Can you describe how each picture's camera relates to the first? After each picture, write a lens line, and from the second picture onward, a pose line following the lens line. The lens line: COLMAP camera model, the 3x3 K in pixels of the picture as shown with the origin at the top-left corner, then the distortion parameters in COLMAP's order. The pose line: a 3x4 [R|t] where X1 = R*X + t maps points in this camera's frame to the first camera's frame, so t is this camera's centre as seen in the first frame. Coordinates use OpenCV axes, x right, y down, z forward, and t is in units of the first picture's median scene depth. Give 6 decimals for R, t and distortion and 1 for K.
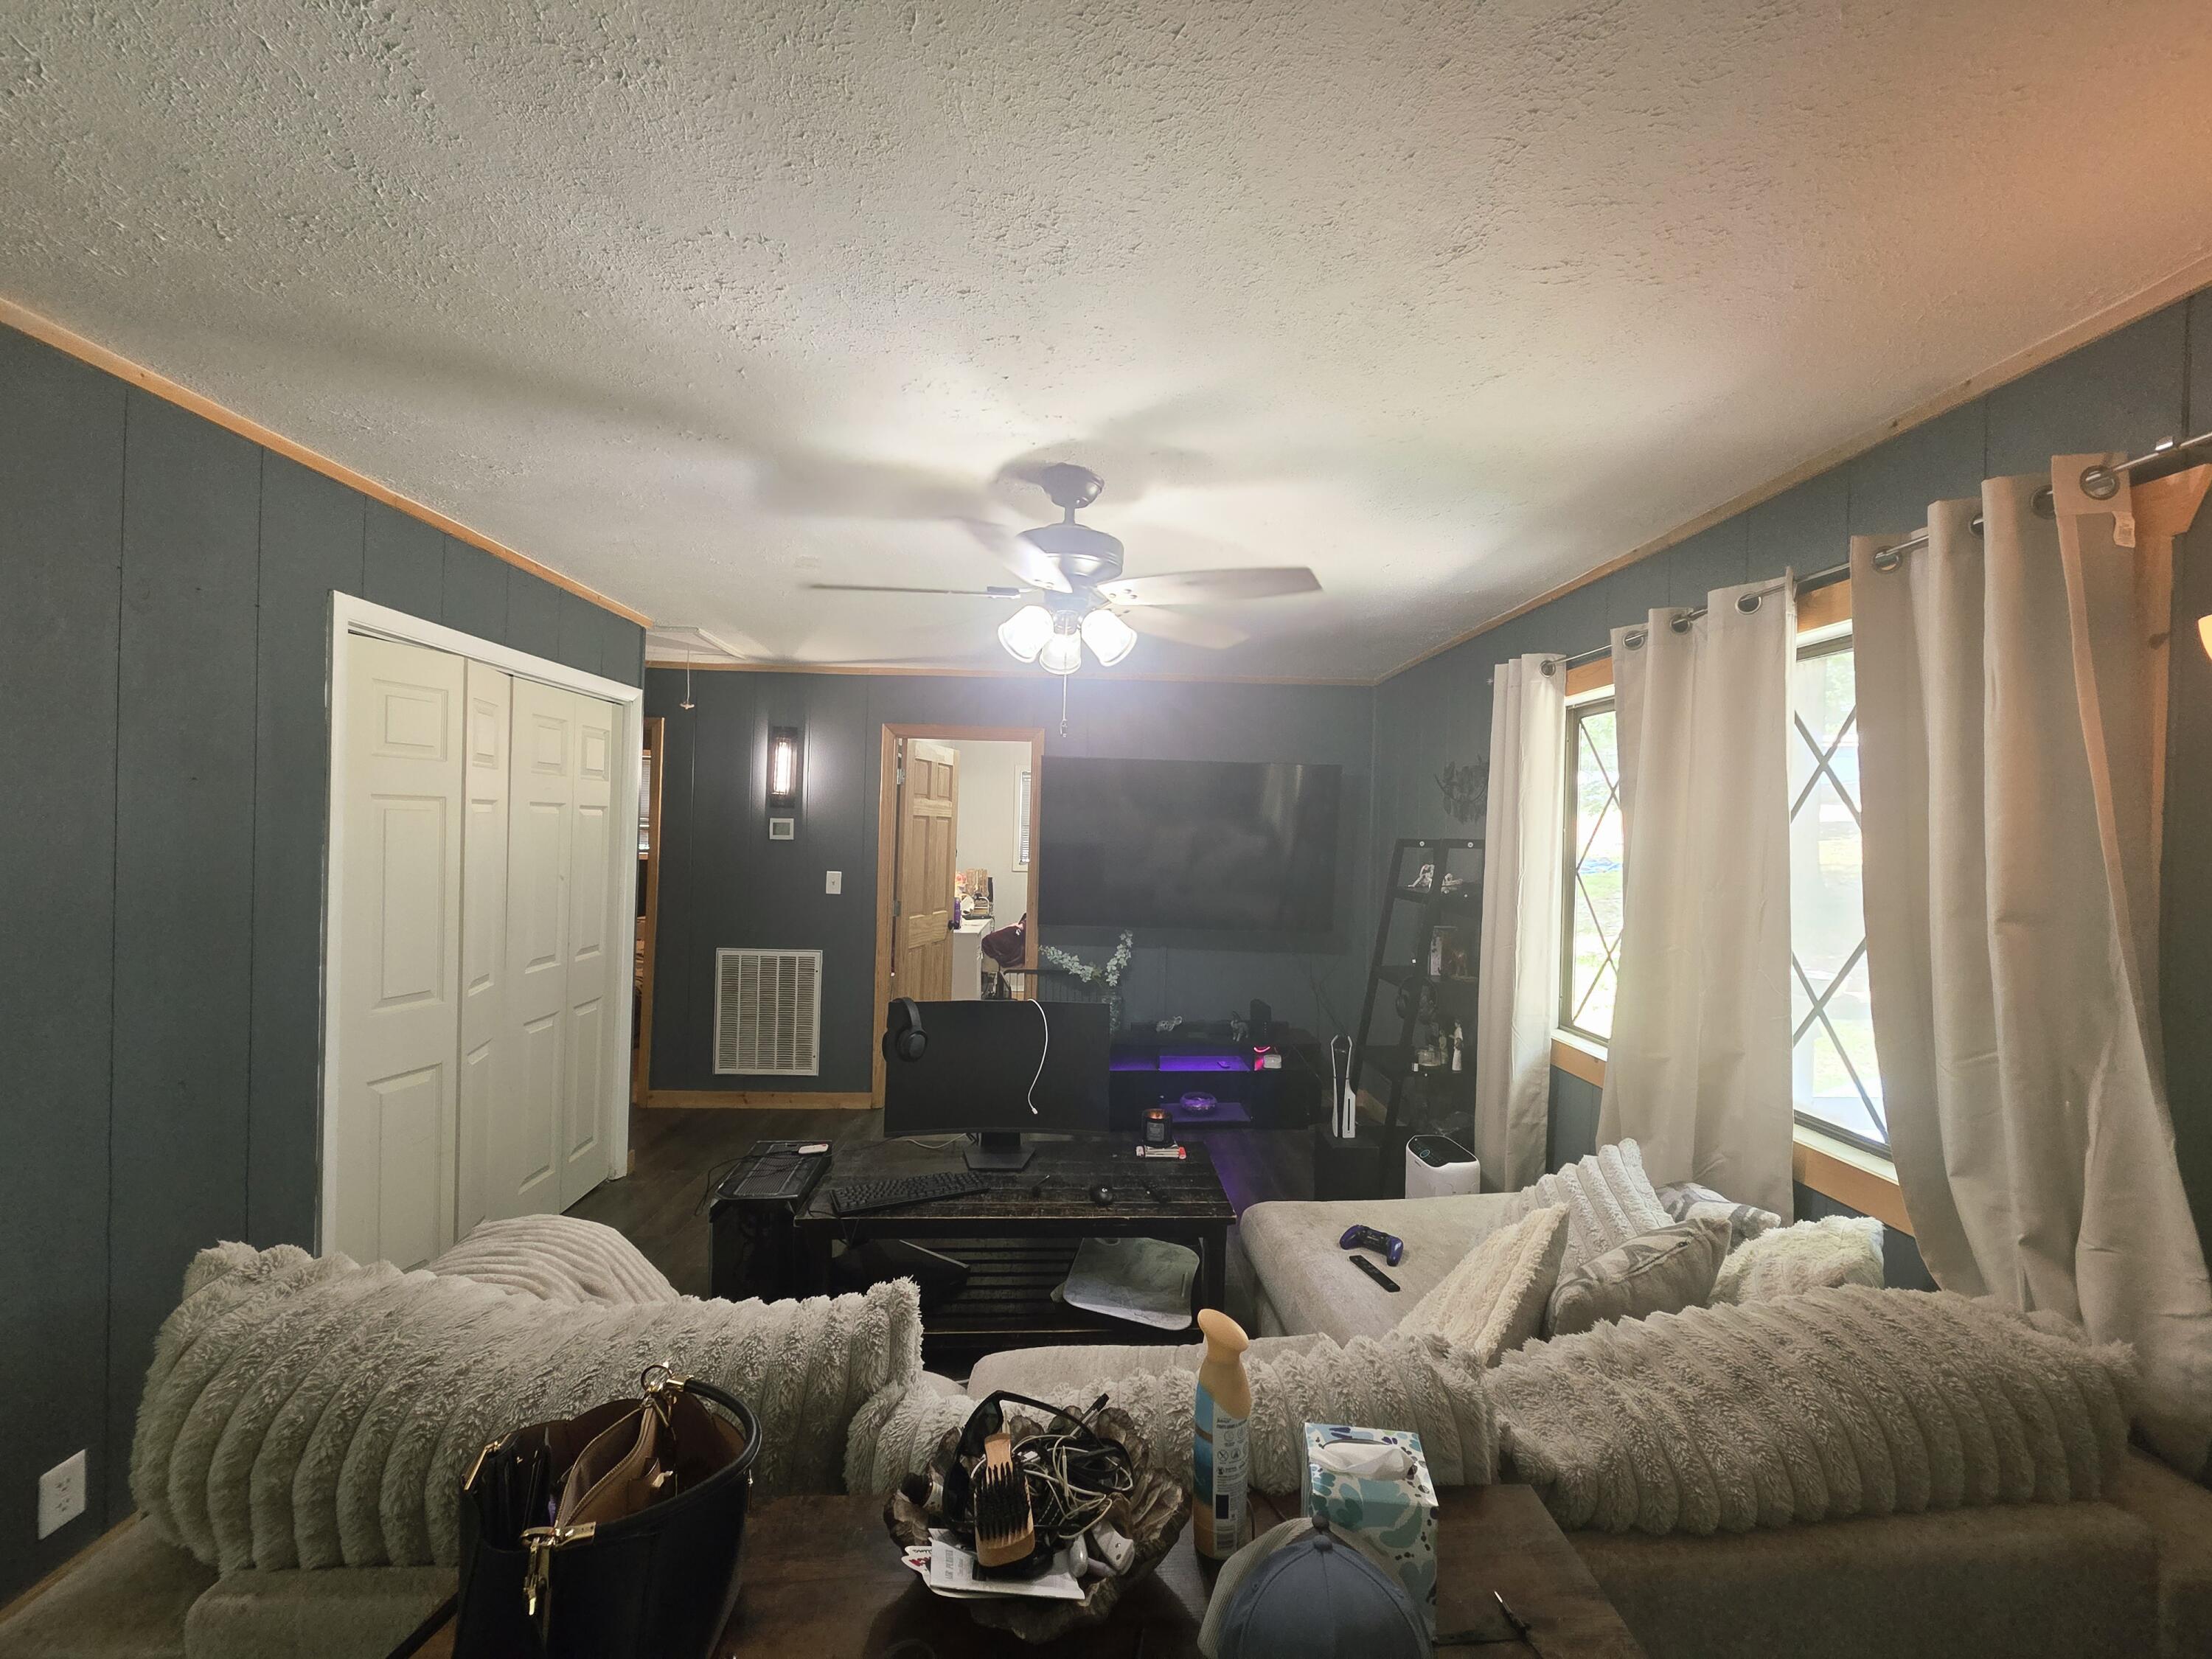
lens RADIAL K [[908.2, 0, 1121.1], [0, 908.2, 834.4], [0, 0, 1]] dist [0.003511, 0.000228]
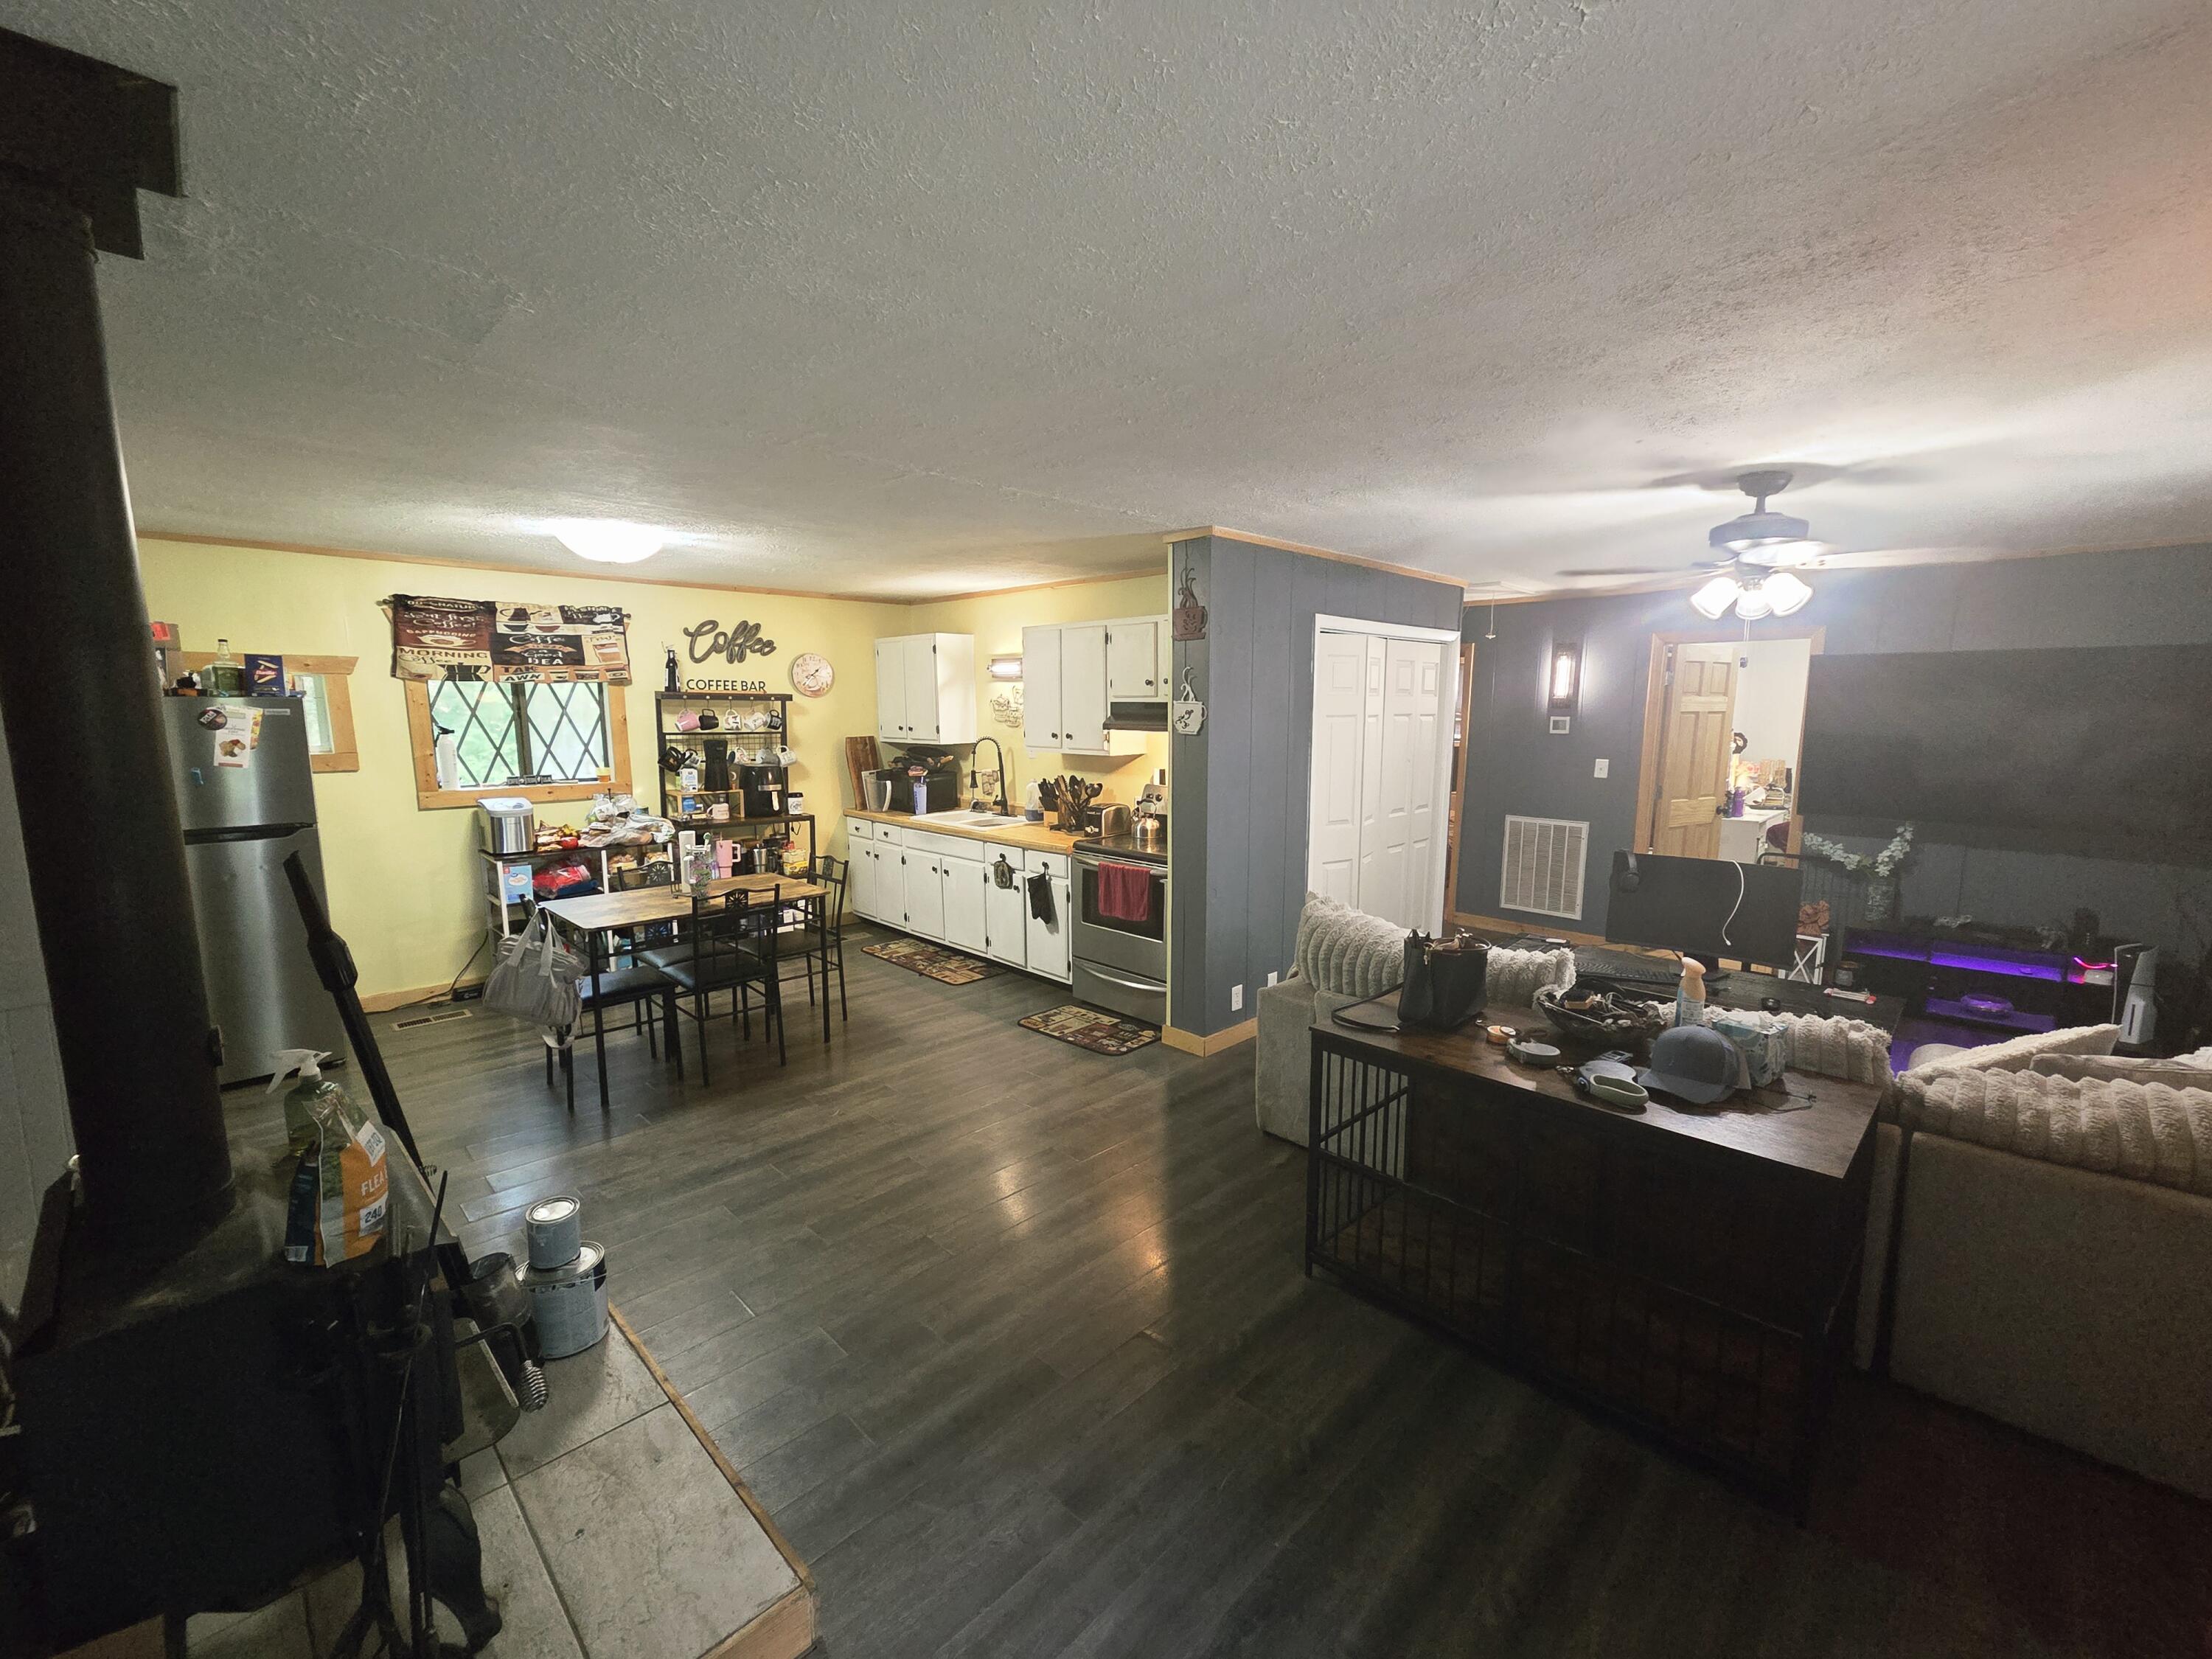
lens RADIAL K [[910.5, 0, 1117.4], [0, 910.5, 837.0], [0, 0, 1]] dist [0.000399, 0.000037]
pose [[0.670849, 0.081747, -0.737074, 0.174115], [0.013753, 0.992364, 0.122578, -0.016693], [0.741466, -0.092369, 0.664602, -0.341287]]
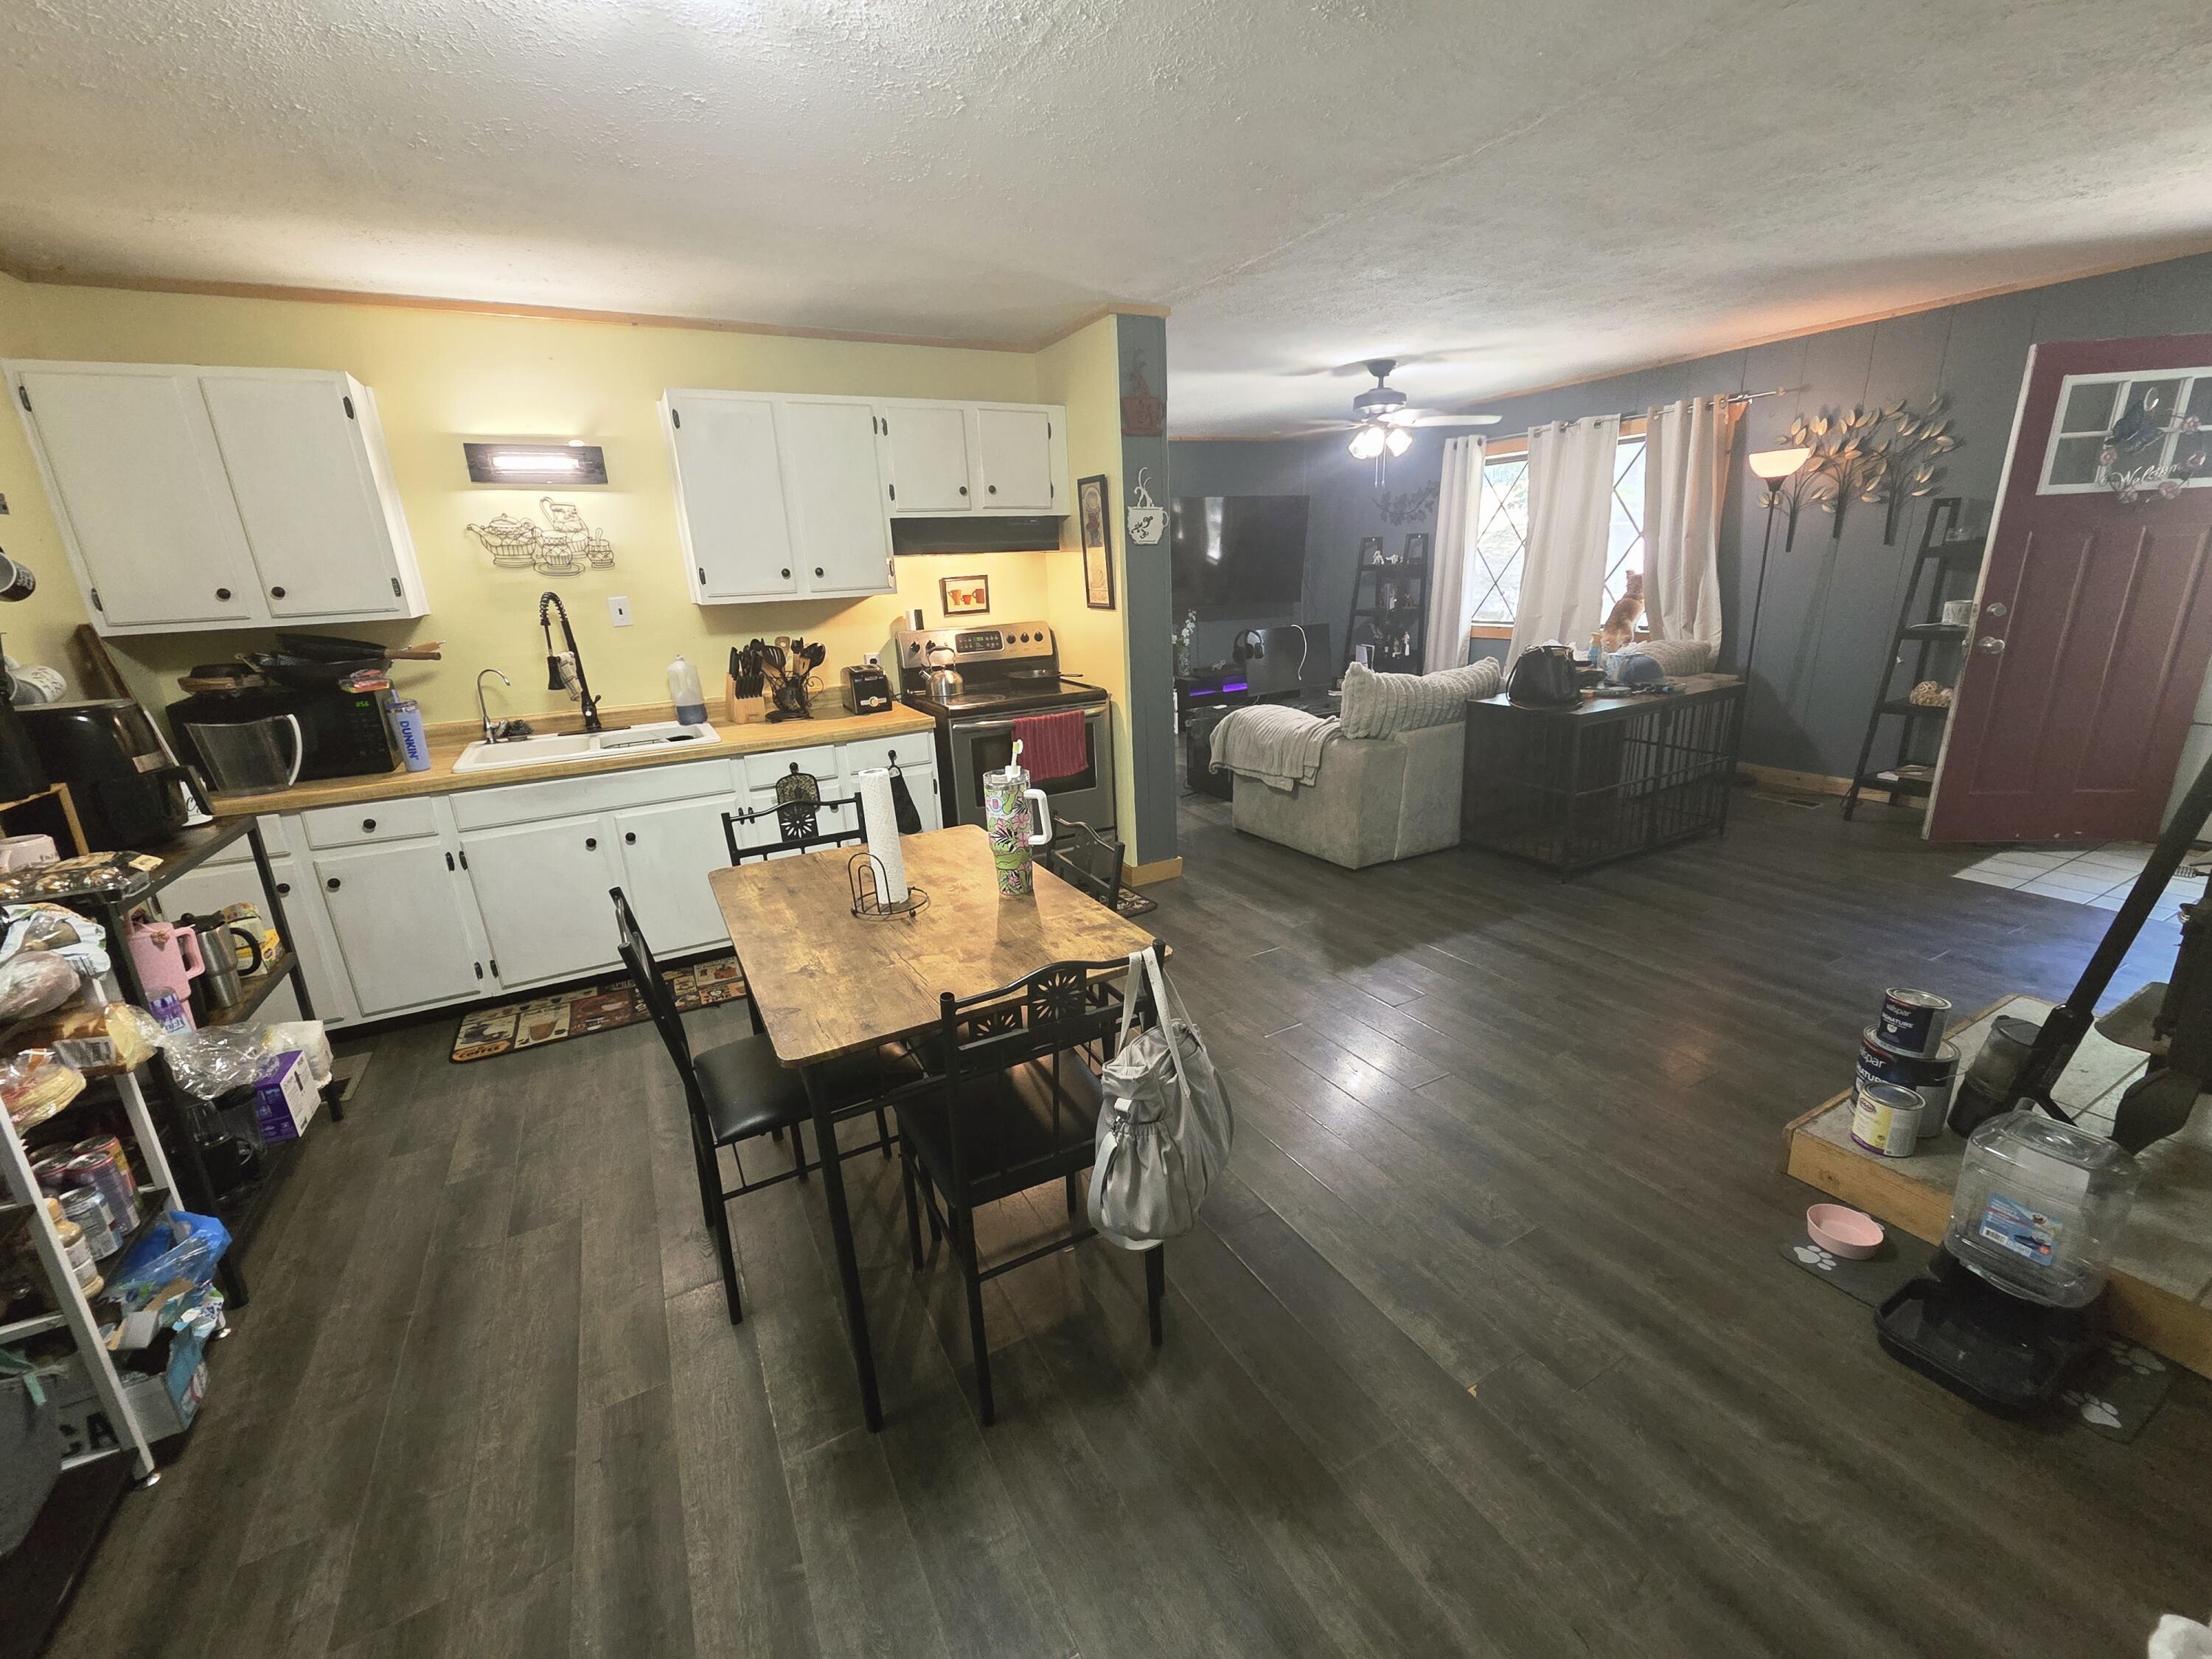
lens RADIAL K [[910.5, 0, 1117.4], [0, 910.5, 837.0], [0, 0, 1]] dist [0.000399, 0.000037]
pose [[0.900086, -0.188487, 0.392833, -0.861303], [0.069407, 0.952102, 0.297800, -0.000894], [-0.430149, -0.240780, 0.870056, -0.460064]]
